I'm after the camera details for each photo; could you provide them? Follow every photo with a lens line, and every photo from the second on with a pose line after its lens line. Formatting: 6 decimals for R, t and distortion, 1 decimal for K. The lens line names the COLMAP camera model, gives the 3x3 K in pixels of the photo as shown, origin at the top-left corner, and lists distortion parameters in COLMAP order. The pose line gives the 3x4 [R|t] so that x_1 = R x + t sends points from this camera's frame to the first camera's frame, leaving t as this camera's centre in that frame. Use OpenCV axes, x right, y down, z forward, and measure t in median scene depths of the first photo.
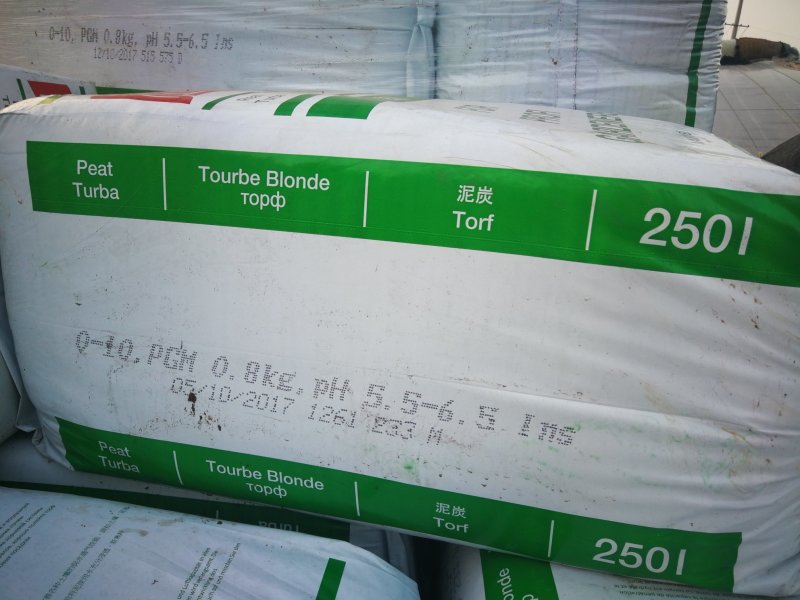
lens RADIAL K [[645.4, 0, 398.7], [0, 645.4, 303.5], [0, 0, 1]] dist [0.026093, -0.041729]
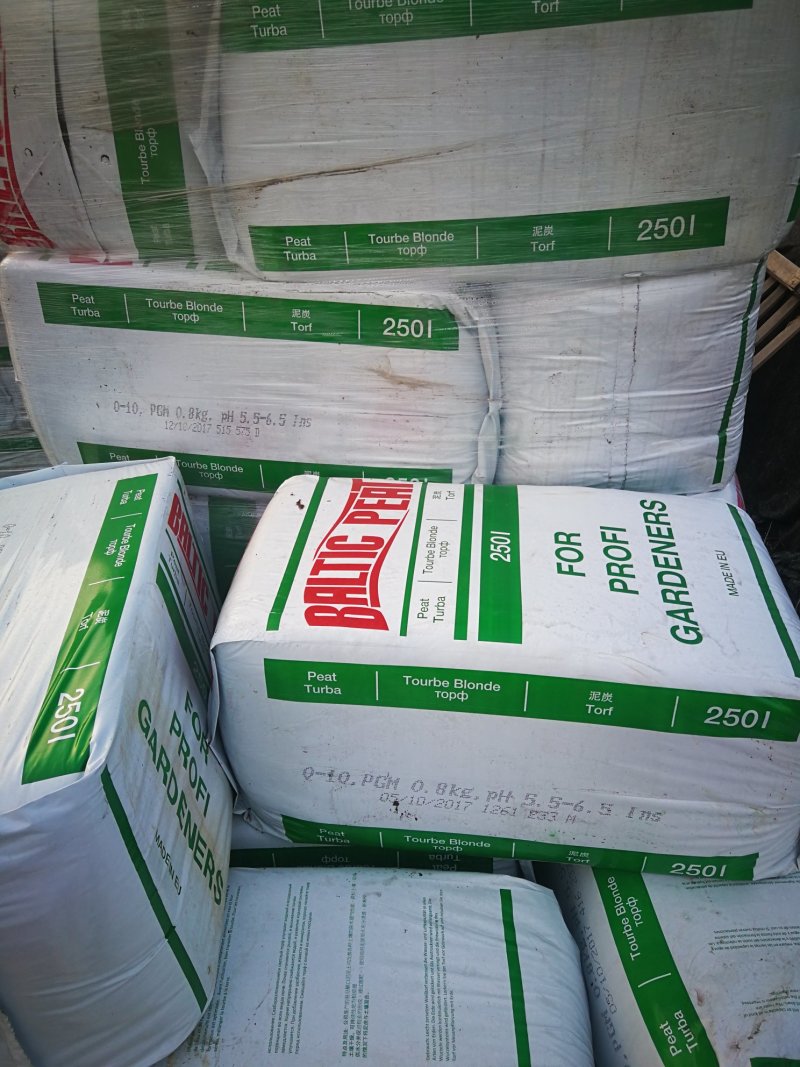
lens RADIAL K [[860.8, 0, 400.1], [0, 860.8, 529.9], [0, 0, 1]] dist [0.026093, -0.041729]
pose [[0.989398, -0.112923, 0.091319, -0.436008], [0.086398, 0.963106, 0.254876, -0.971745], [-0.116732, -0.244284, 0.962652, -0.731218]]
